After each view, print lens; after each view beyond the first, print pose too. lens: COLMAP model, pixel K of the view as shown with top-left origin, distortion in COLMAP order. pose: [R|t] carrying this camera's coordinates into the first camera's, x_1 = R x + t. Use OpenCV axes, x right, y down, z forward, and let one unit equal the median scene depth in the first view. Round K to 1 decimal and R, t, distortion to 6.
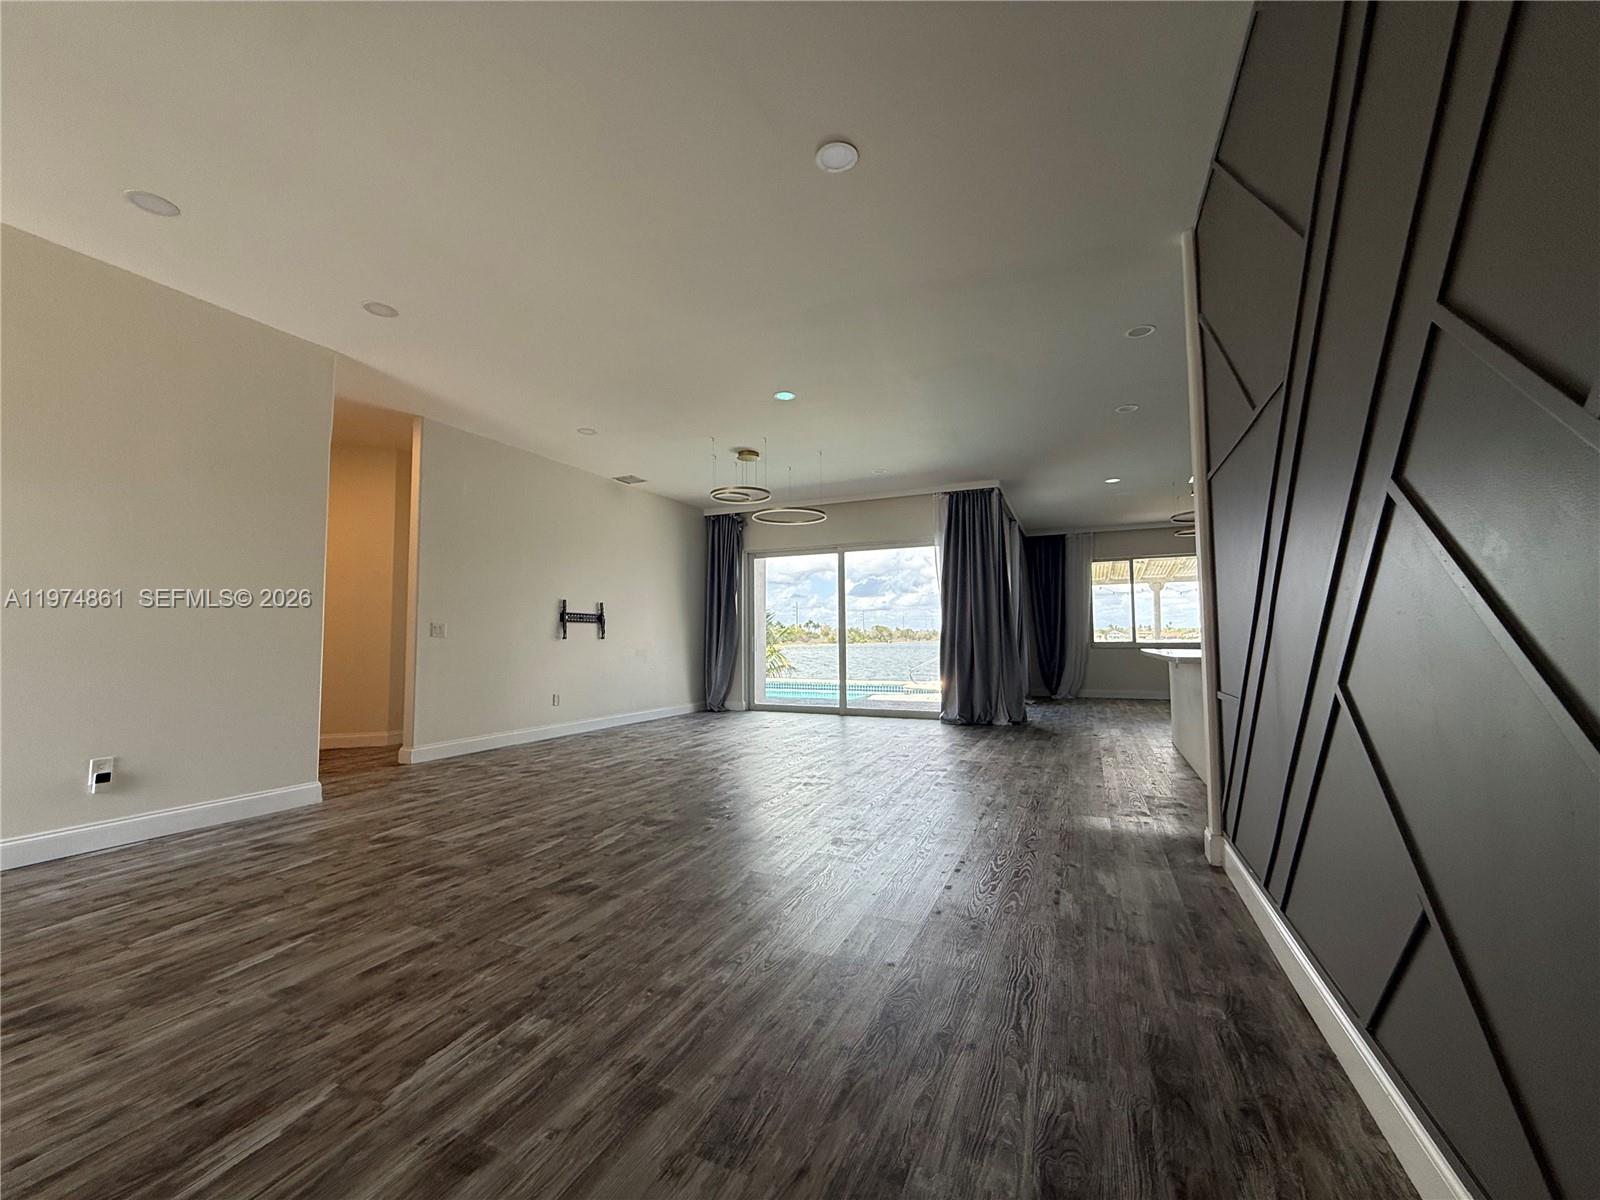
lens RADIAL K [[635.7, 0, 795.3], [0, 635.7, 596.5], [0, 0, 1]] dist [-0.001059, -0.000115]
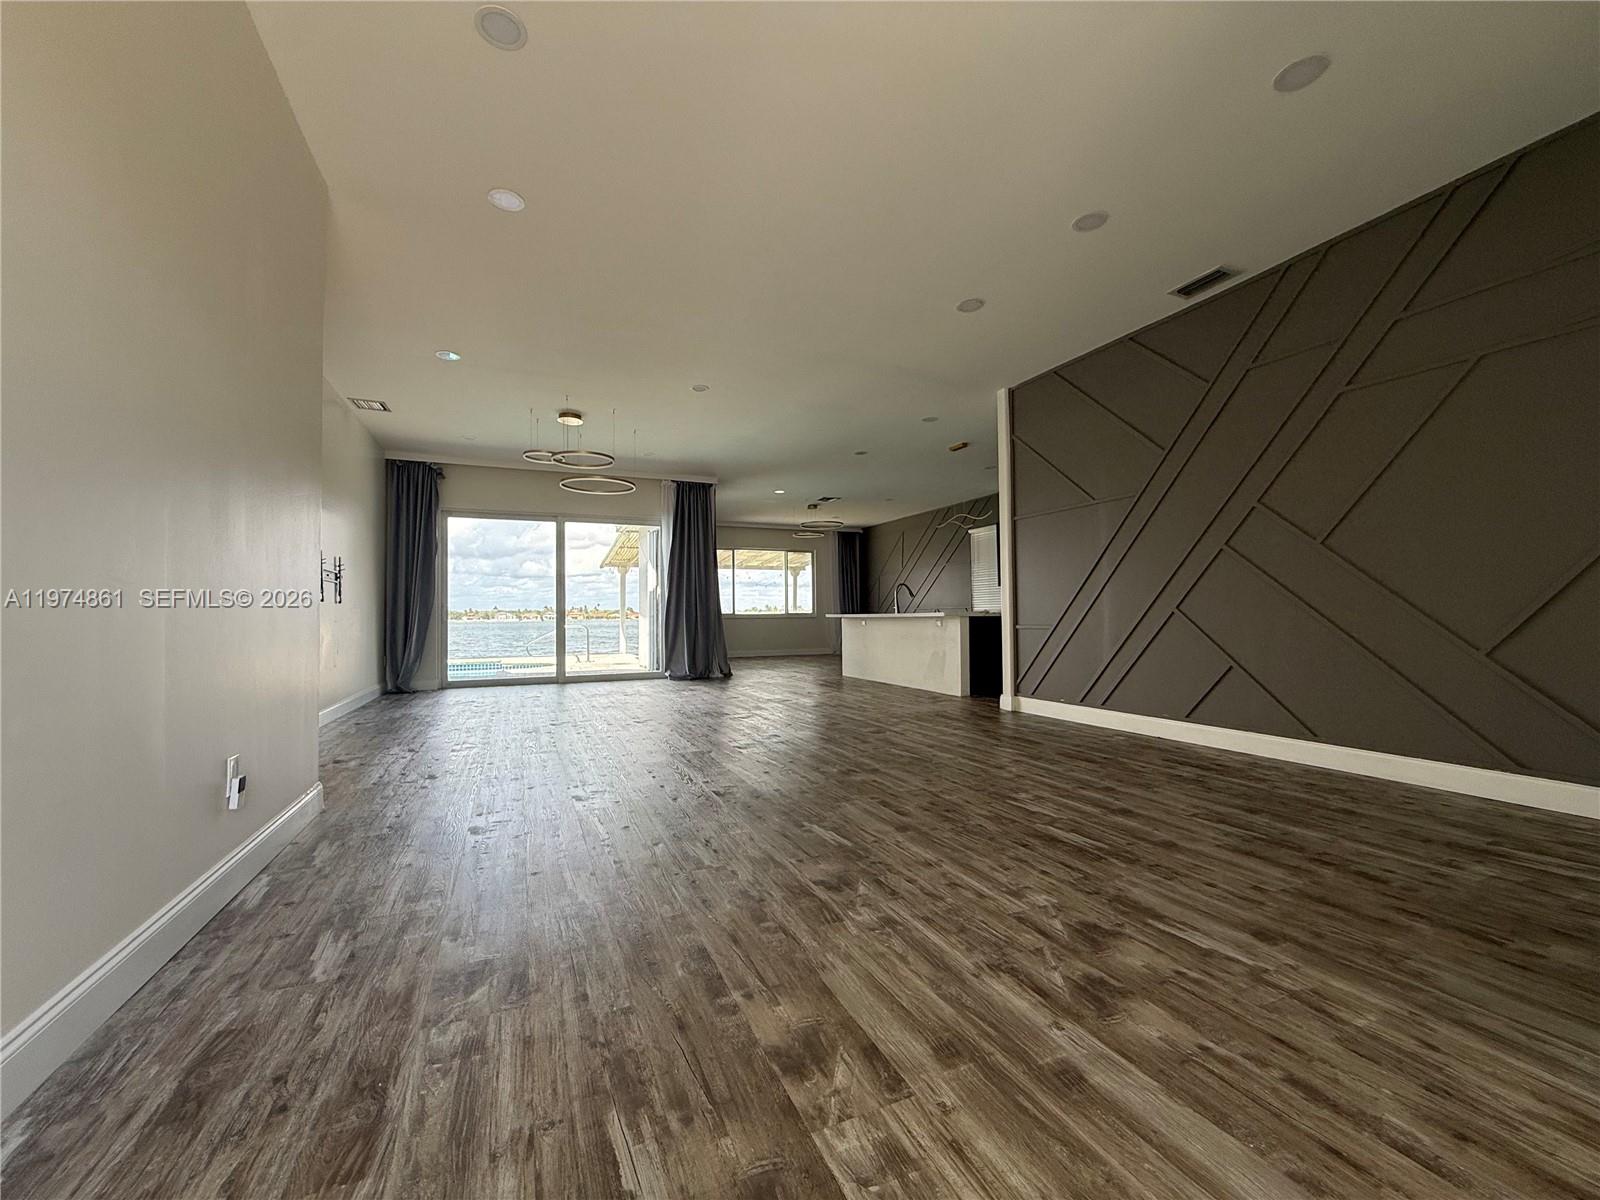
lens RADIAL K [[635.7, 0, 795.3], [0, 635.7, 596.5], [0, 0, 1]] dist [-0.001059, -0.000115]
pose [[0.673932, 0.020842, 0.738500, -0.562379], [-0.042323, 0.999050, 0.010427, 0.029408], [-0.737580, -0.038283, 0.674173, 0.070076]]
